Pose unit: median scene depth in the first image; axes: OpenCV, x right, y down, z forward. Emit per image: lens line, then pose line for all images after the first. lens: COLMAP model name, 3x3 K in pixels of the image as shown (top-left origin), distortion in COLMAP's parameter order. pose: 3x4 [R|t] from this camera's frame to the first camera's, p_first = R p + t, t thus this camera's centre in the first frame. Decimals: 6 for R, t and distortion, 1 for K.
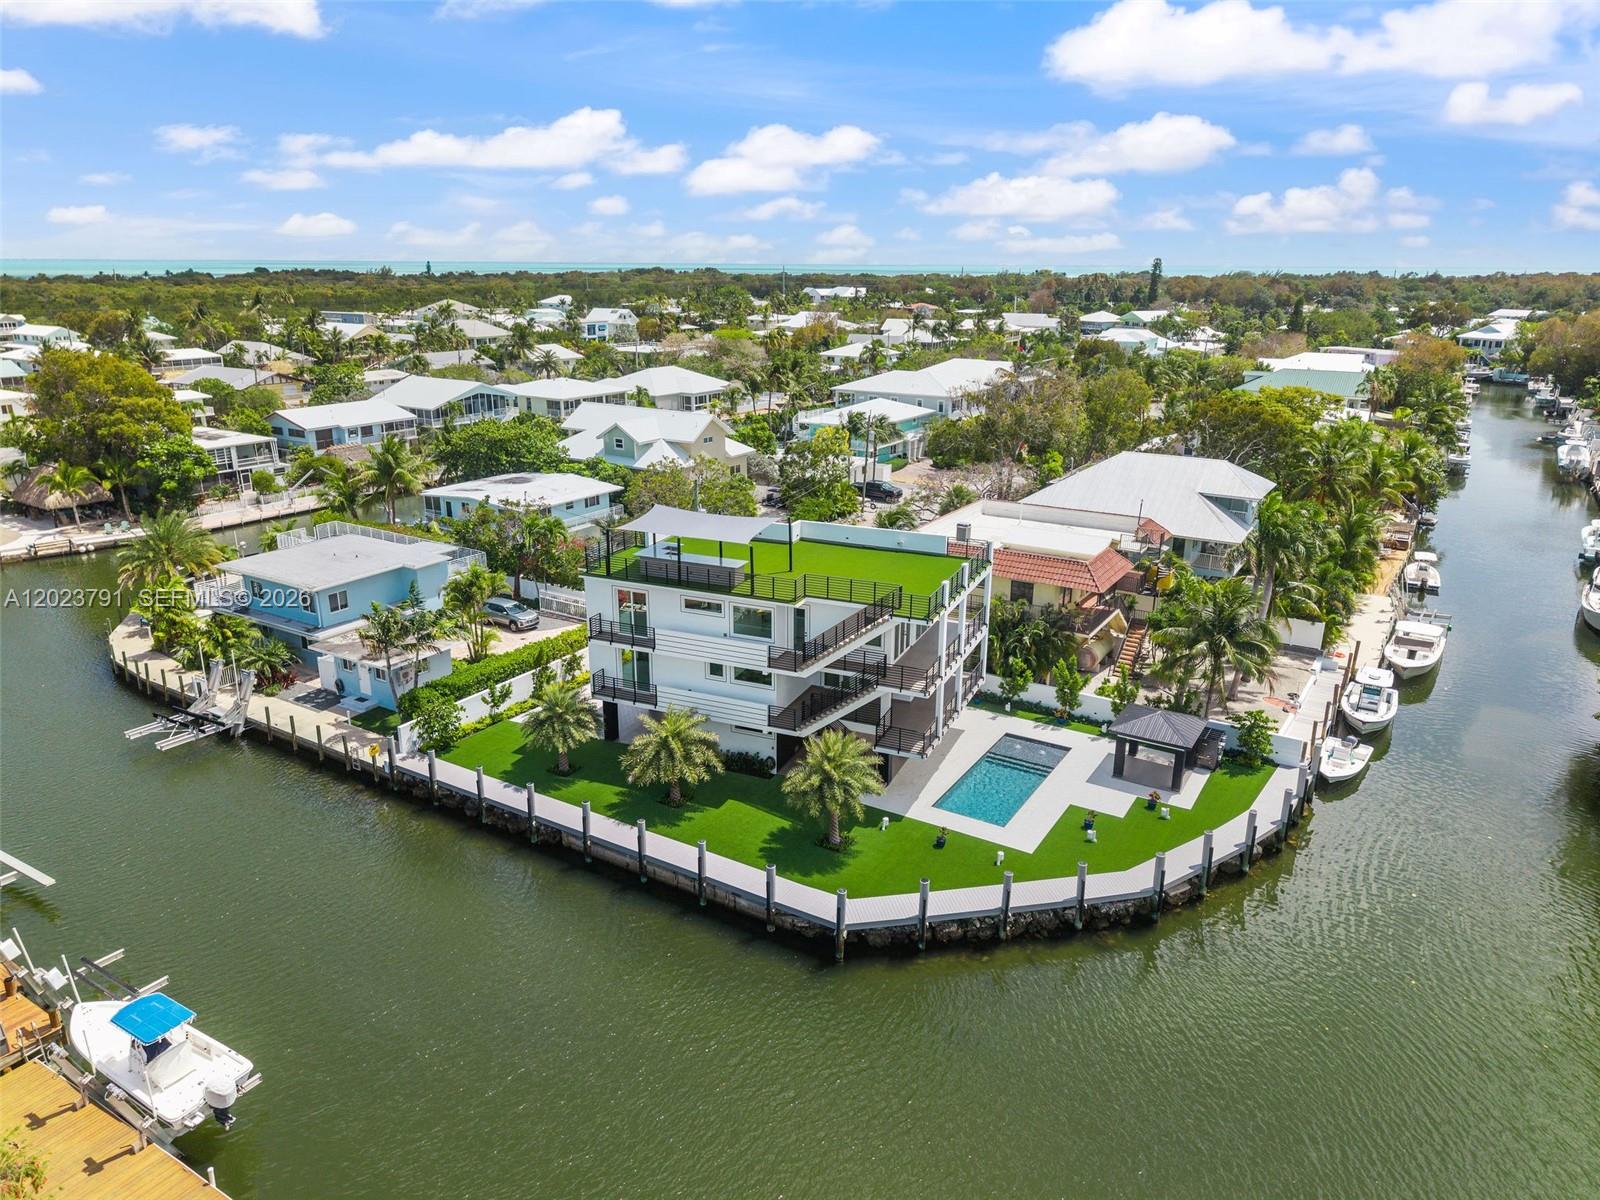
lens RADIAL K [[1088.7, 0, 800.0], [0, 1088.7, 600.0], [0, 0, 1]] dist [0.006039, -0.004410]
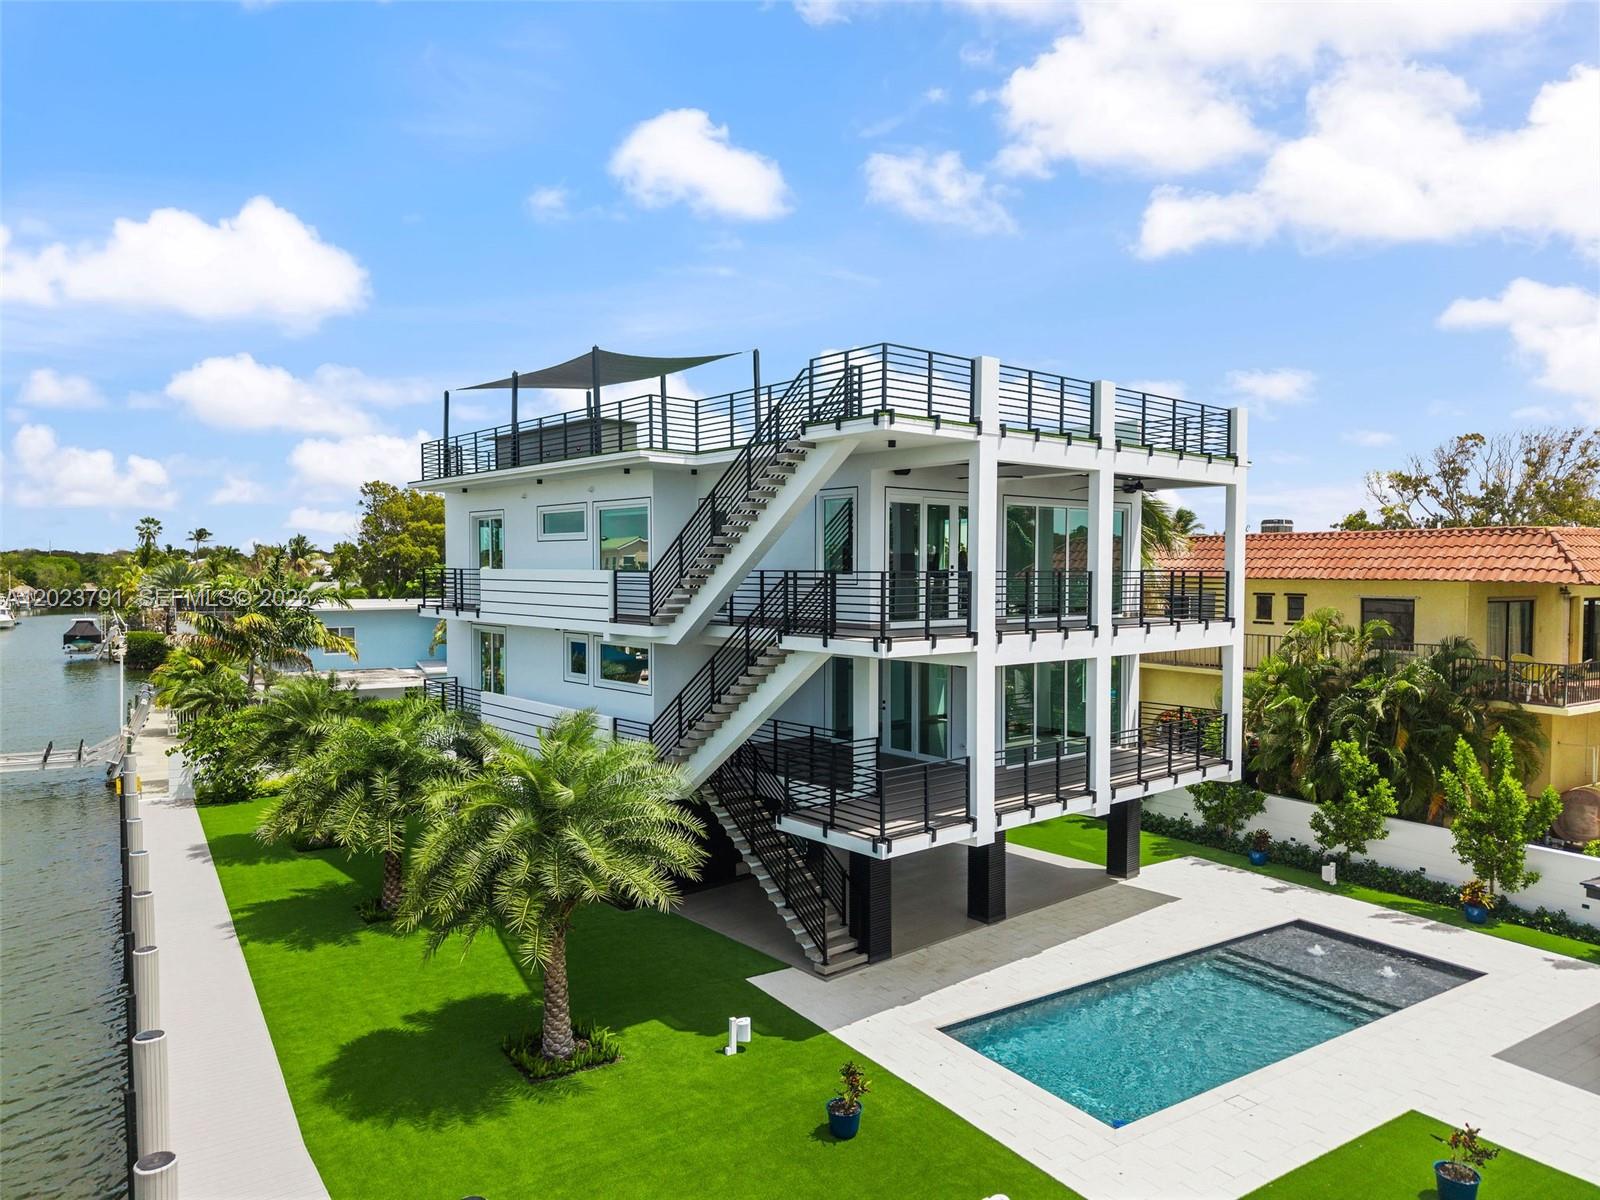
lens RADIAL K [[1084.9, 0, 800.0], [0, 1084.9, 608.7], [0, 0, 1]] dist [0.000919, -0.003323]
pose [[0.901465, 0.014102, -0.432622, 0.207244], [-0.127542, 0.963750, -0.234346, 0.136680], [0.413635, 0.266433, 0.870586, 0.602383]]
